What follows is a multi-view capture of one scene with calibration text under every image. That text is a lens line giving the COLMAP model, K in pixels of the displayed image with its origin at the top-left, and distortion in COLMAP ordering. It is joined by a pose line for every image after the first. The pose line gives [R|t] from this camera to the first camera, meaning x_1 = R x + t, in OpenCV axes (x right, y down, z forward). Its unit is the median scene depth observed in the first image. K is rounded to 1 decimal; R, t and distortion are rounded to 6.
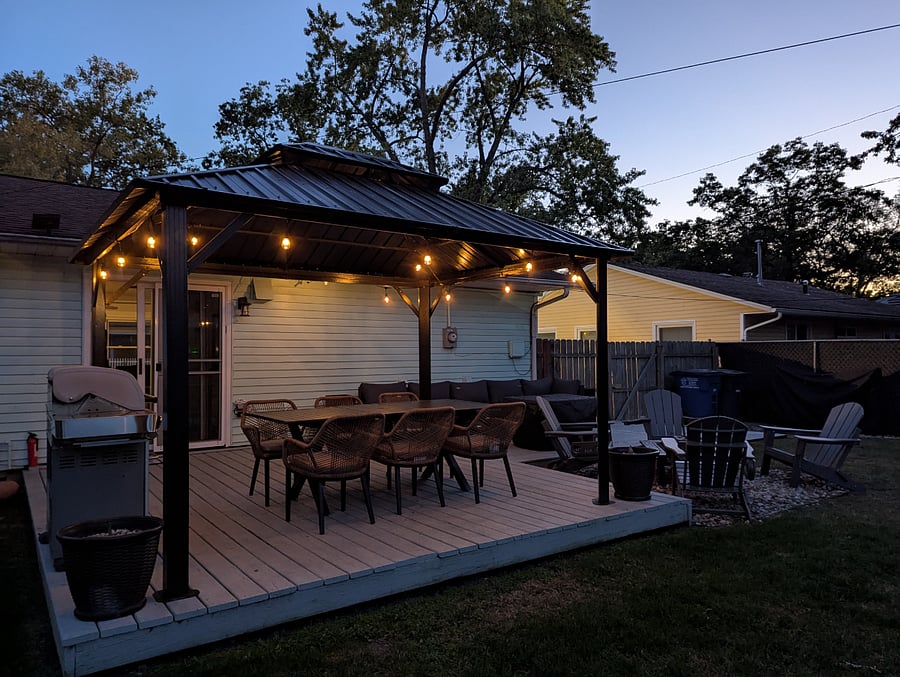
lens RADIAL K [[625.9, 0, 454.0], [0, 625.9, 342.9], [0, 0, 1]] dist [0.052018, -0.029076]
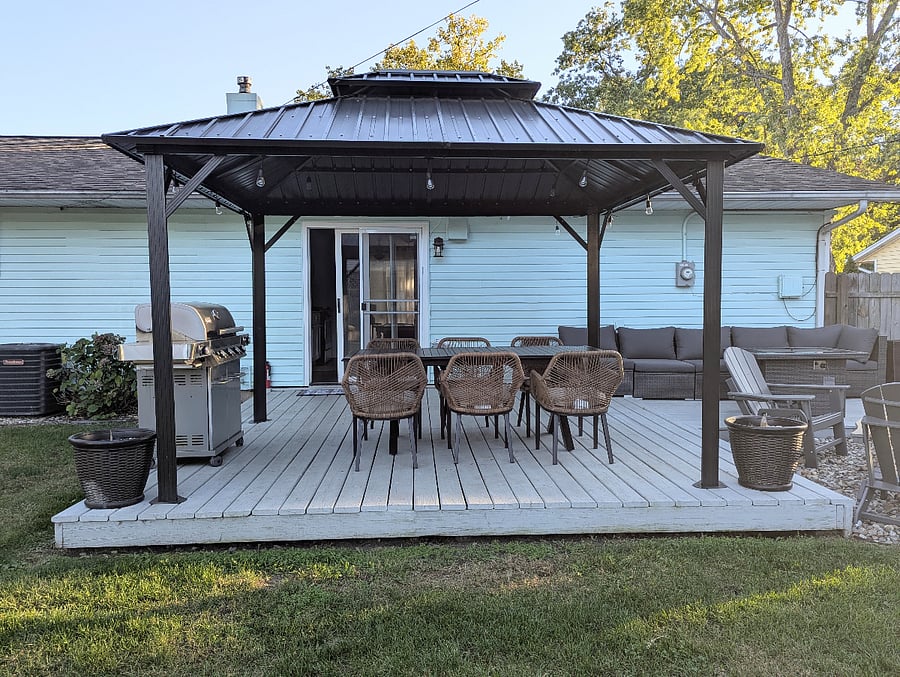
lens RADIAL K [[671.8, 0, 454.1], [0, 671.8, 332.6], [0, 0, 1]] dist [0.039408, -0.005556]
pose [[0.849246, 0.026390, -0.527337, 0.101646], [0.010862, 0.997666, 0.067420, 0.002634], [0.527886, -0.062984, 0.846977, 0.039696]]
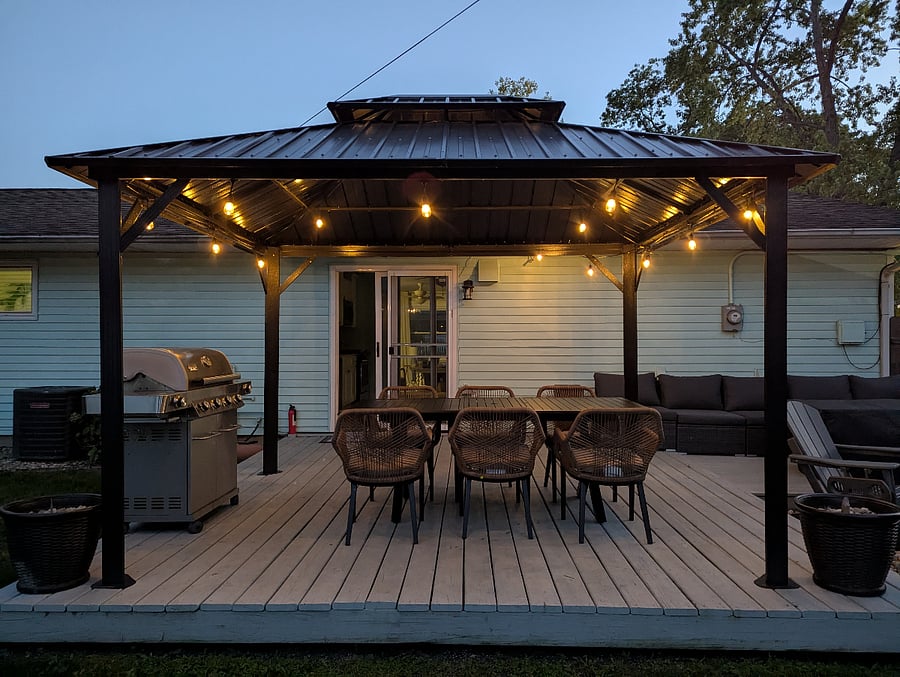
lens RADIAL K [[625.9, 0, 456.0], [0, 625.9, 340.9], [0, 0, 1]] dist [0.052018, -0.029076]
pose [[0.805783, 0.003325, -0.592202, 0.088789], [0.007742, 0.999840, 0.016148, 0.002247], [0.592161, -0.017597, 0.805628, 0.083737]]
